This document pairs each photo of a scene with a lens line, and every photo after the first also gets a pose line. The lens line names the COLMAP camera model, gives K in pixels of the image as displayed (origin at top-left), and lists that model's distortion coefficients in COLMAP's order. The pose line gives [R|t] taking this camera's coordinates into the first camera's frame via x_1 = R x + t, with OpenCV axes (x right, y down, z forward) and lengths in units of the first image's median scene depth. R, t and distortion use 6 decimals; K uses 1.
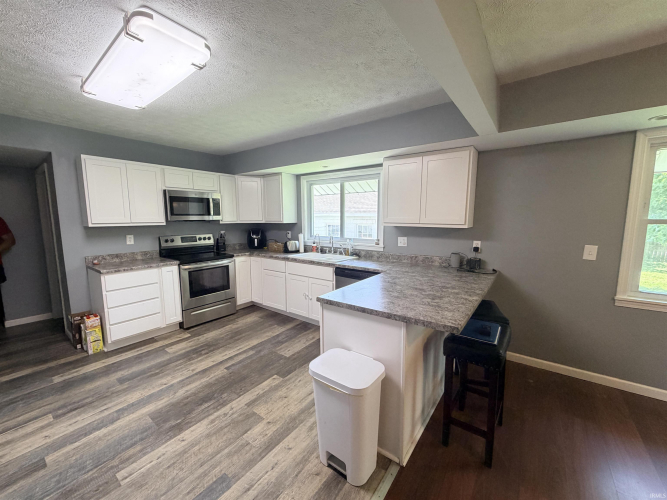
lens RADIAL K [[266.3, 0, 331.2], [0, 266.3, 249.7], [0, 0, 1]] dist [0.000097, 0.000235]
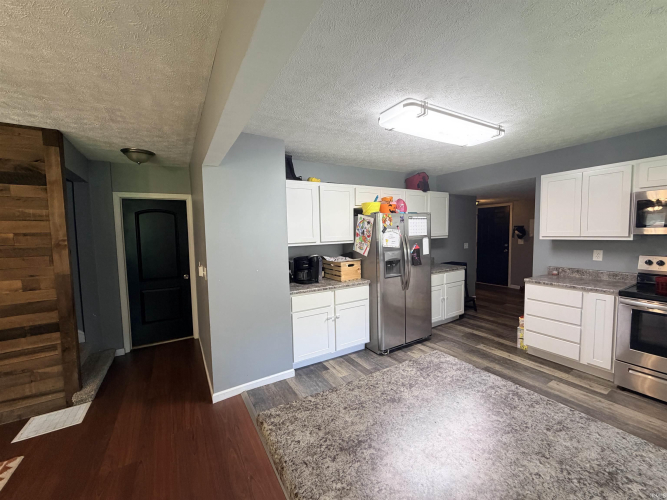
lens RADIAL K [[266.3, 0, 331.2], [0, 266.3, 249.7], [0, 0, 1]] dist [0.000097, 0.000235]
pose [[-0.379534, 0.074938, -0.922138, 0.446168], [-0.087334, 0.989362, 0.116346, -0.096266], [0.921047, 0.124691, -0.368952, 0.610264]]
